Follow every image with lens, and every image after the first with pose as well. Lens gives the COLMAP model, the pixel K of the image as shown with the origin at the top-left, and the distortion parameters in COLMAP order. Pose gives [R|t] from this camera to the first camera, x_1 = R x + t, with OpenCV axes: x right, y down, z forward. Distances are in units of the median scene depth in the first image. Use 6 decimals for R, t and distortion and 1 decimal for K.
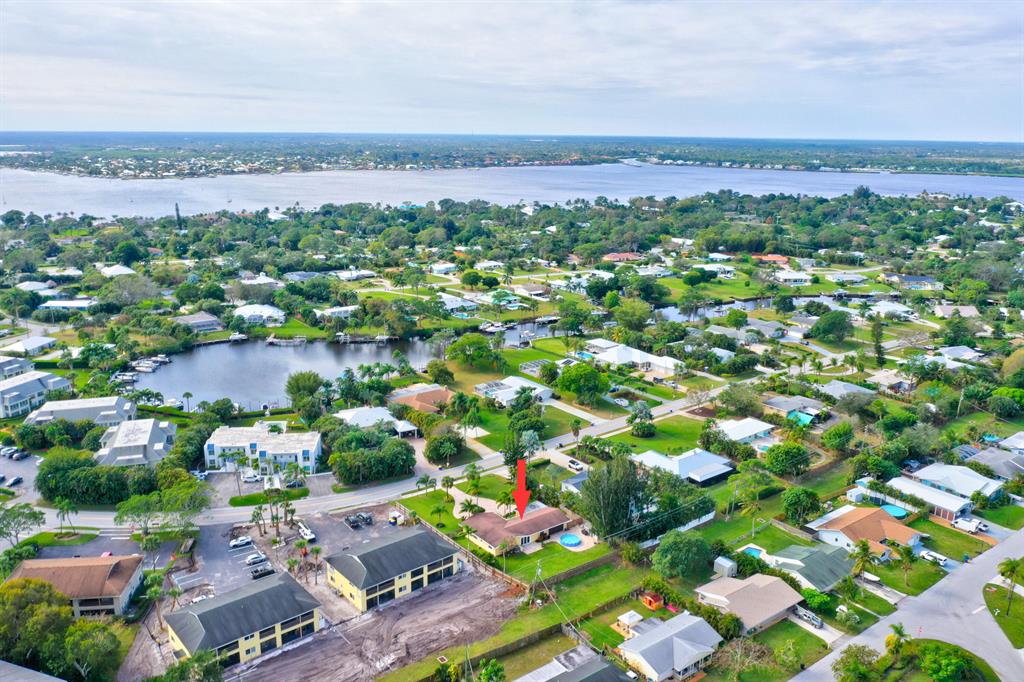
lens RADIAL K [[794.8, 0, 512.0], [0, 794.8, 341.0], [0, 0, 1]] dist [-0.024501, -0.003462]
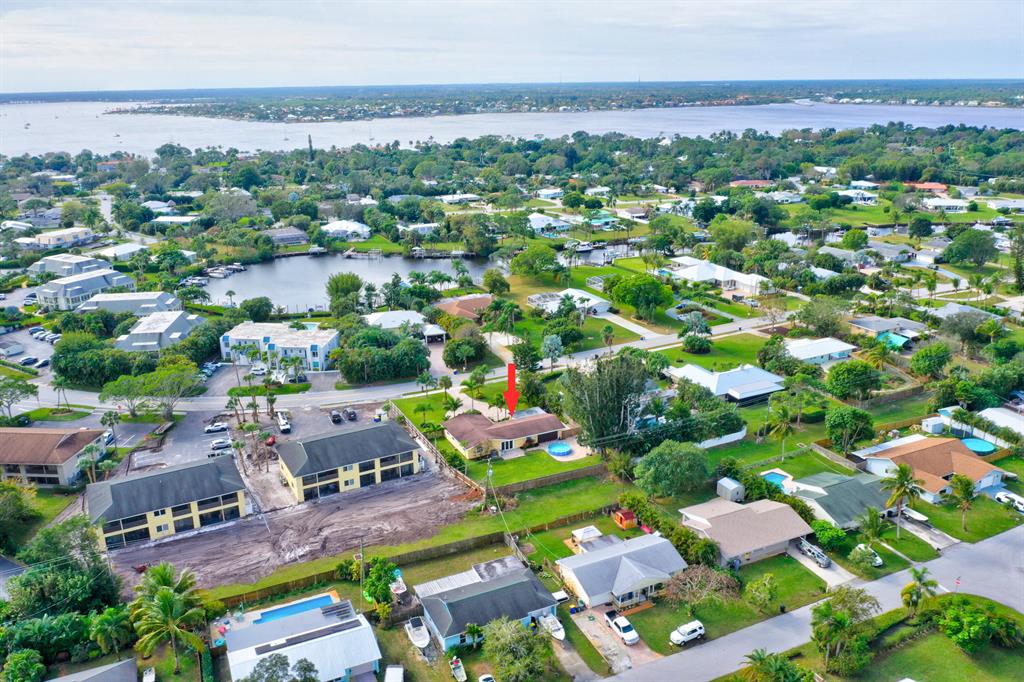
lens RADIAL K [[794.8, 0, 512.0], [0, 794.8, 341.0], [0, 0, 1]] dist [-0.024501, -0.003462]
pose [[0.978906, 0.039896, -0.200376, 0.153310], [-0.027783, 0.997633, 0.062907, 0.063014], [0.202412, -0.056013, 0.977697, 0.114126]]
